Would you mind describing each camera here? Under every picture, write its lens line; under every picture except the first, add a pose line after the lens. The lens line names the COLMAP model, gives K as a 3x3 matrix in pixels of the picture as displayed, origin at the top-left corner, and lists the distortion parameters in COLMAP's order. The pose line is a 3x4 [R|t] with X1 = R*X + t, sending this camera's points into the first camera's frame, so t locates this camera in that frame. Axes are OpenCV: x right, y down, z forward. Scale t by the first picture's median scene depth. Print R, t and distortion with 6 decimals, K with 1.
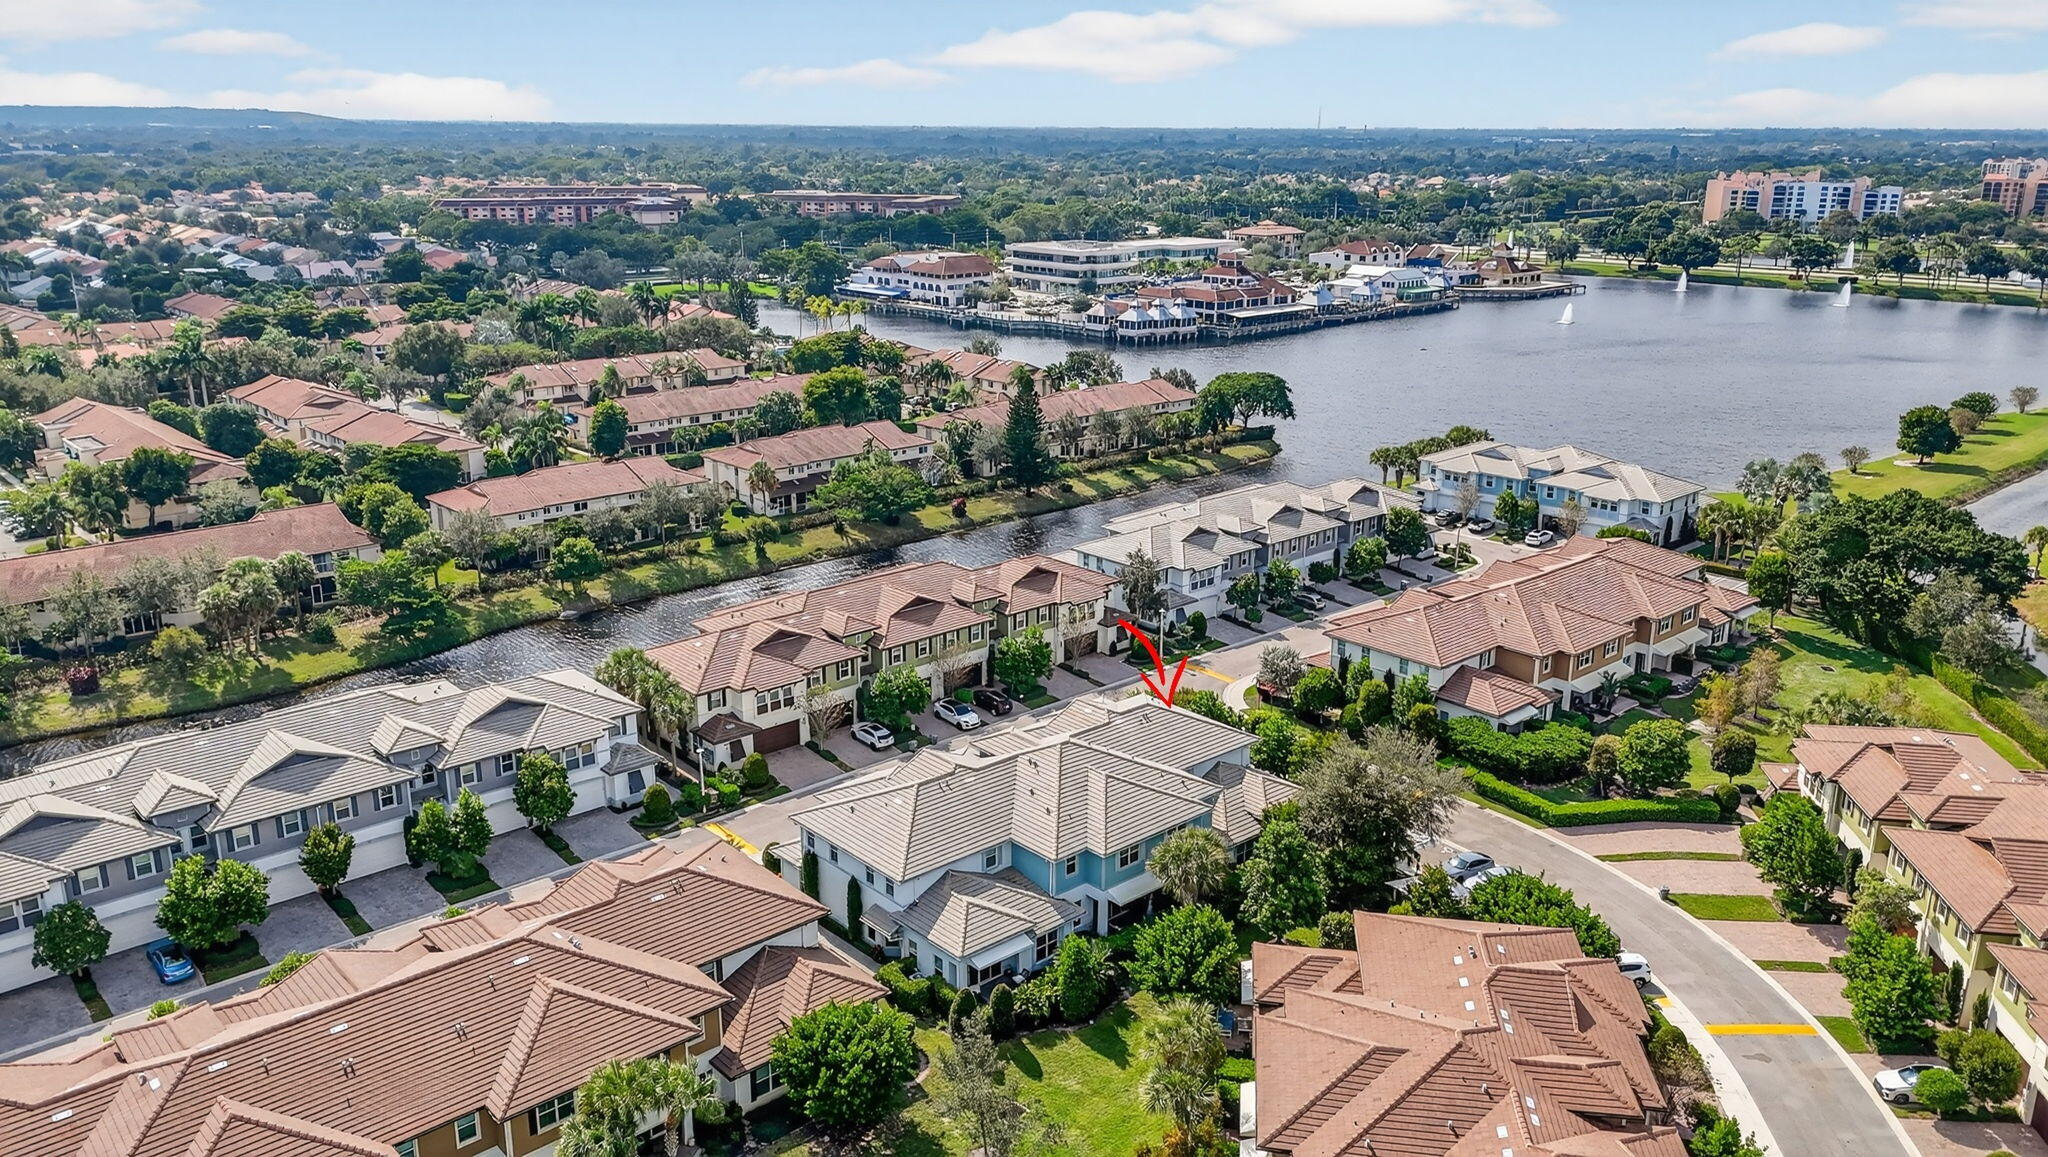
lens RADIAL K [[1487.1, 0, 1030.7], [0, 1487.1, 592.4], [0, 0, 1]] dist [0.079268, -0.070529]
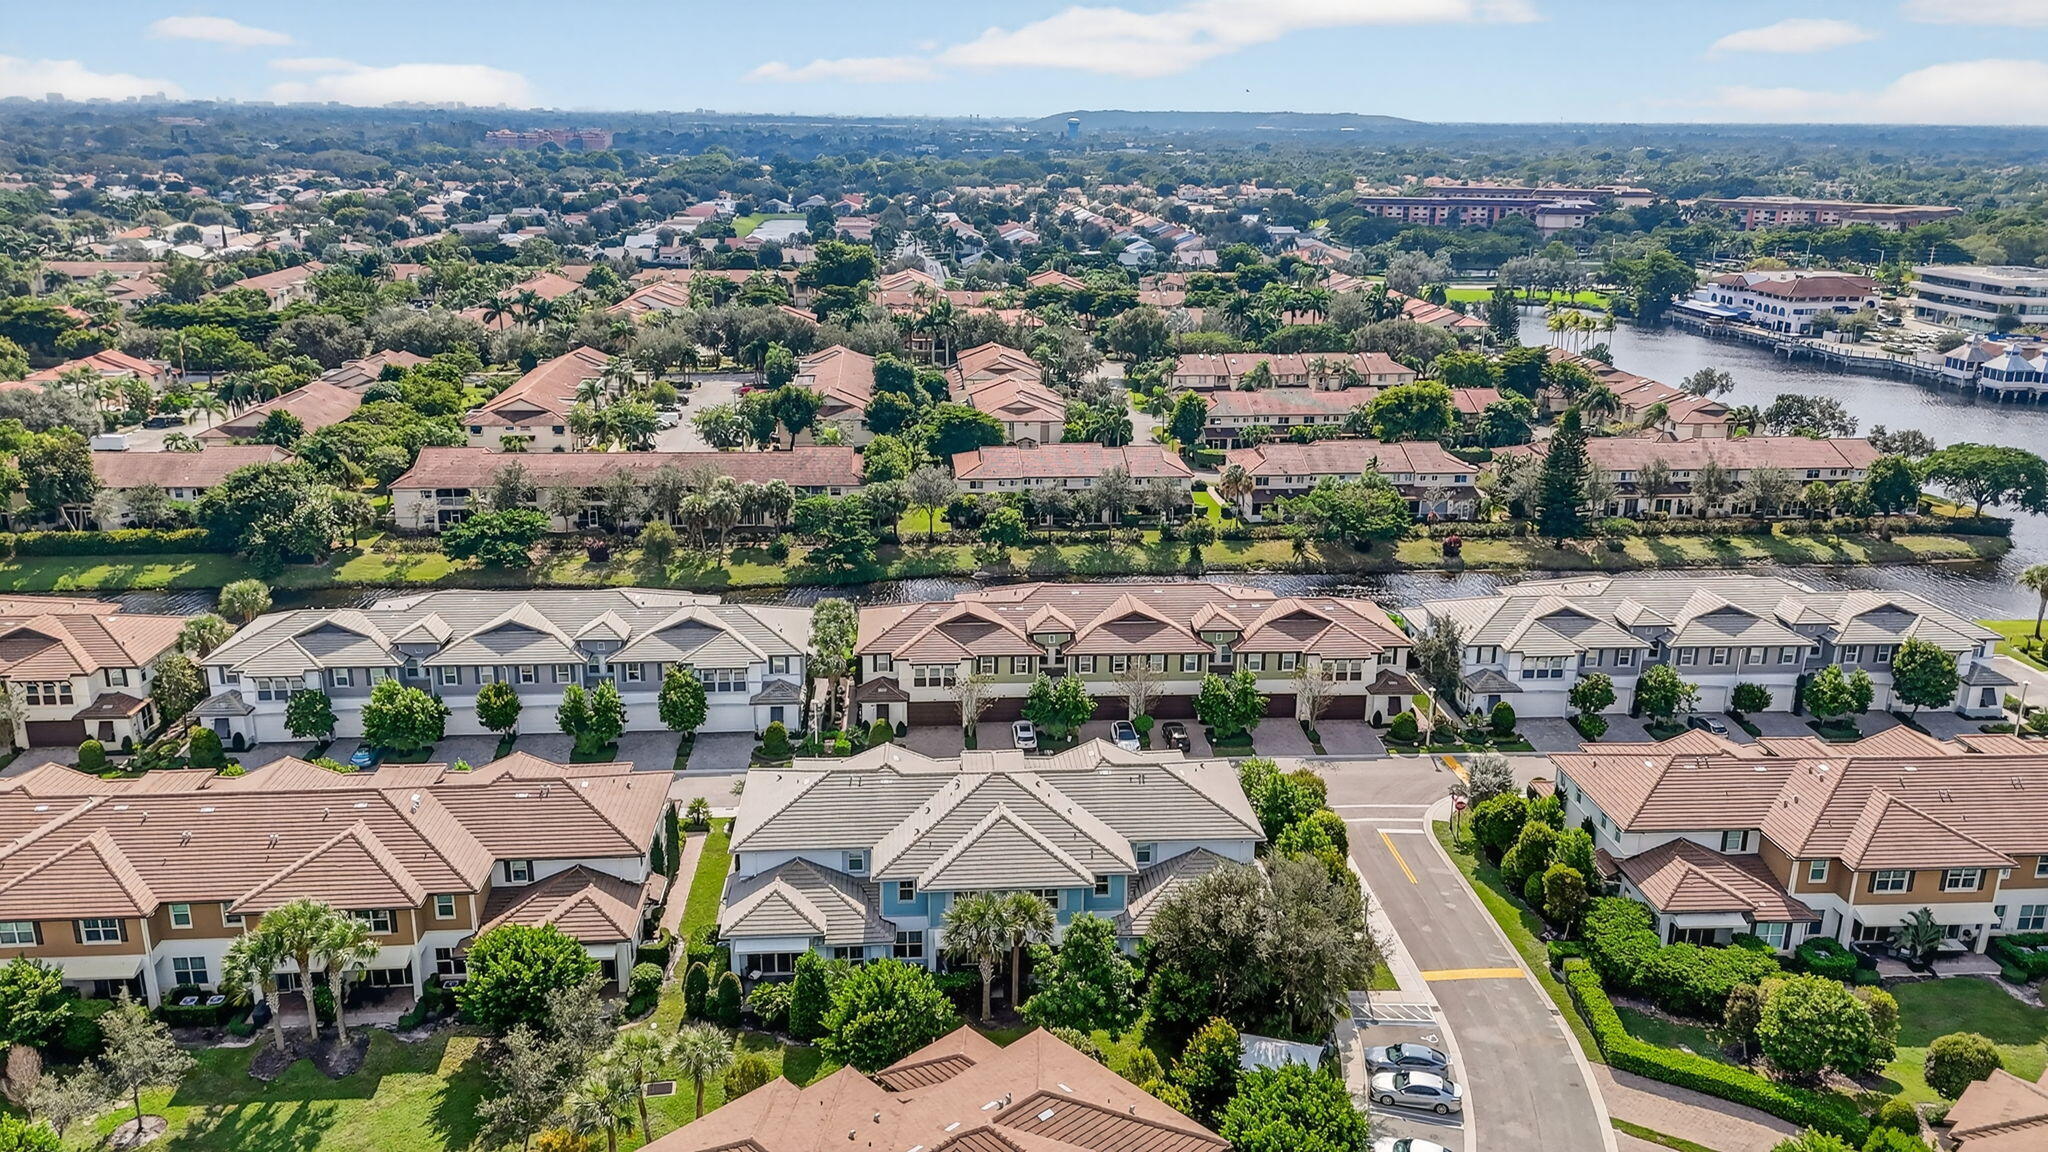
lens RADIAL K [[1487.1, 0, 1030.7], [0, 1487.1, 589.9], [0, 0, 1]] dist [0.079268, -0.070529]
pose [[0.793162, 0.186792, -0.579658, 0.296571], [-0.188179, 0.980395, 0.058437, -0.037986], [0.579209, 0.062730, 0.812762, 0.122634]]
